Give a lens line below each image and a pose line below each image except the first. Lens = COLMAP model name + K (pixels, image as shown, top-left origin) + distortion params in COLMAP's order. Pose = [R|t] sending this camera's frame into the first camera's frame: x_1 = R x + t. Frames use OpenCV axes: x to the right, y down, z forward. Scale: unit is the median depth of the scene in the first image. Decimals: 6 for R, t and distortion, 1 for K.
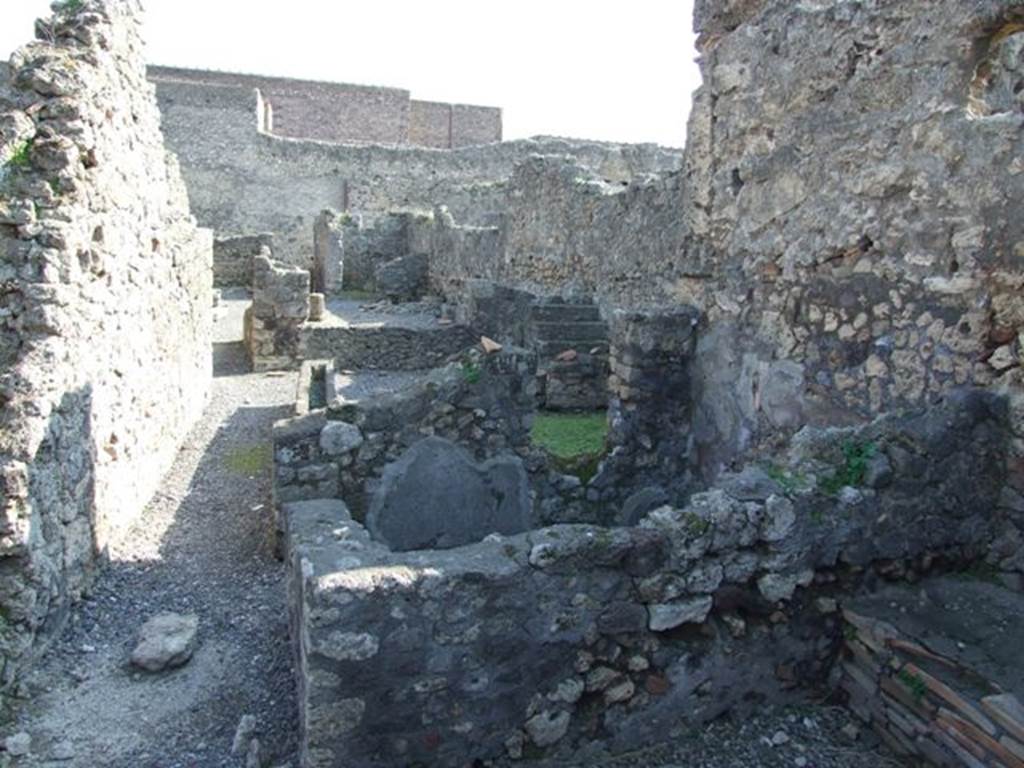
lens RADIAL K [[819.5, 0, 510.6], [0, 819.5, 355.7], [0, 0, 1]] dist [-0.023374, 0.010411]
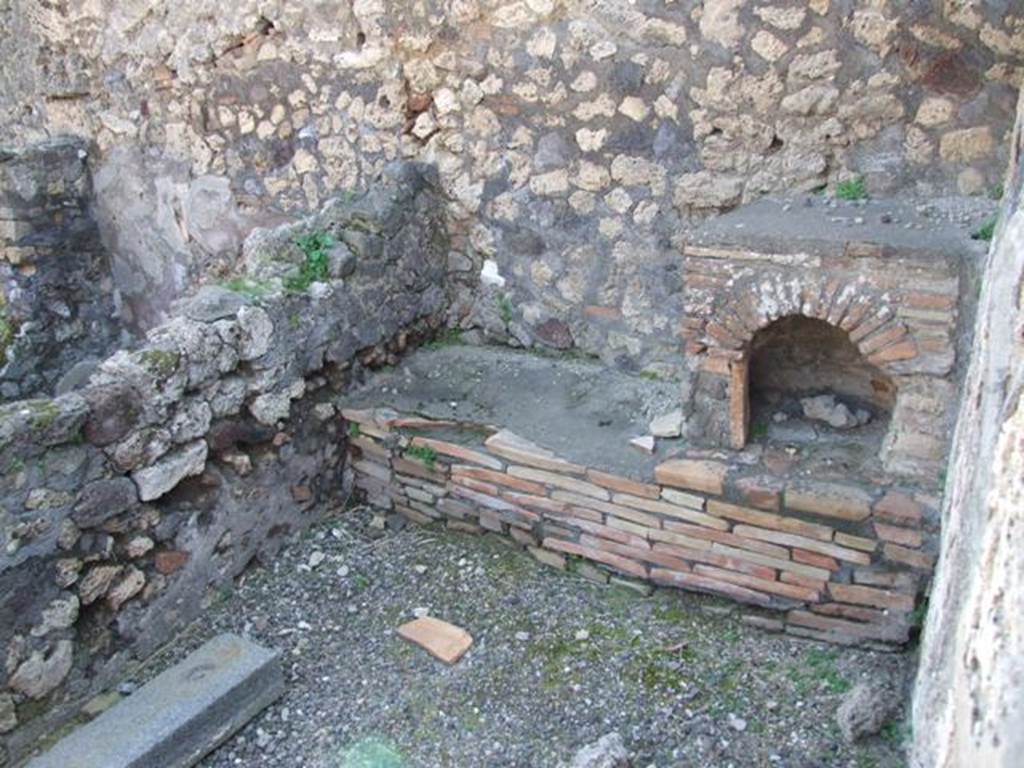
lens RADIAL K [[830.8, 0, 534.9], [0, 830.8, 362.9], [0, 0, 1]] dist [-0.075589, 0.051136]
pose [[0.735860, -0.279327, 0.616836, -0.003088], [0.163979, 0.957347, 0.237904, 0.063538], [-0.656979, -0.073916, 0.750277, 0.127916]]
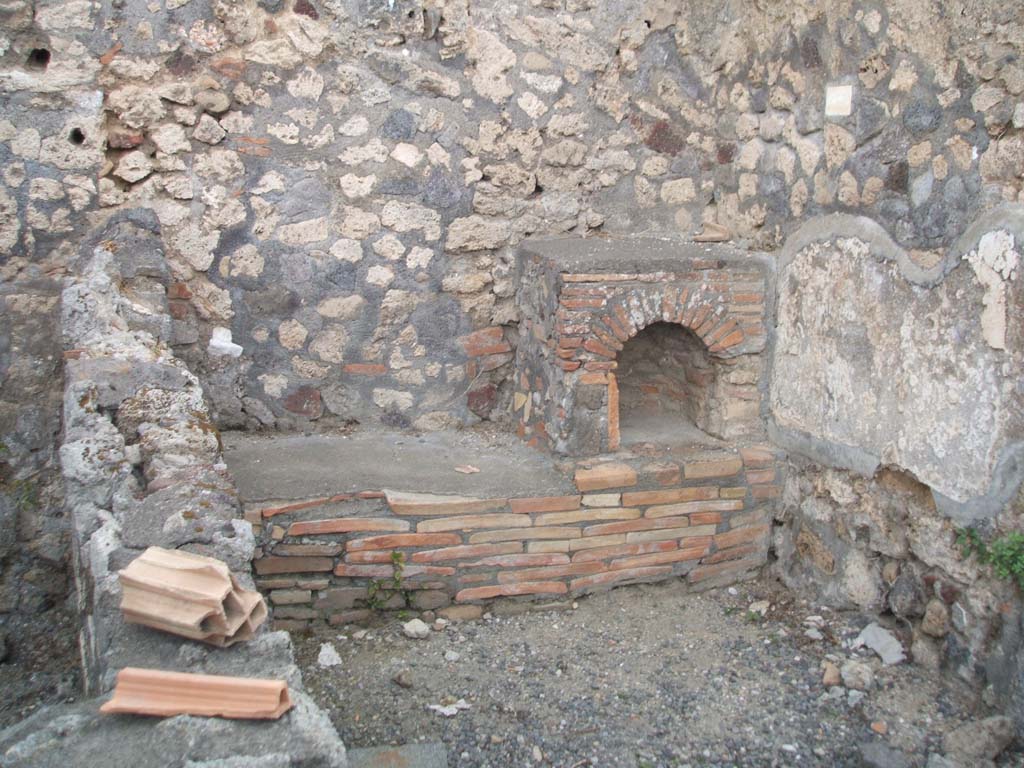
lens RADIAL K [[1153.2, 0, 582.2], [0, 1153.2, 330.2], [0, 0, 1]] dist [-0.206770, 0.135872]
pose [[-0.080821, -0.194021, 0.977662, -0.546716], [0.114231, 0.972605, 0.202461, -0.013239], [-0.990161, 0.128042, -0.056444, 0.648335]]
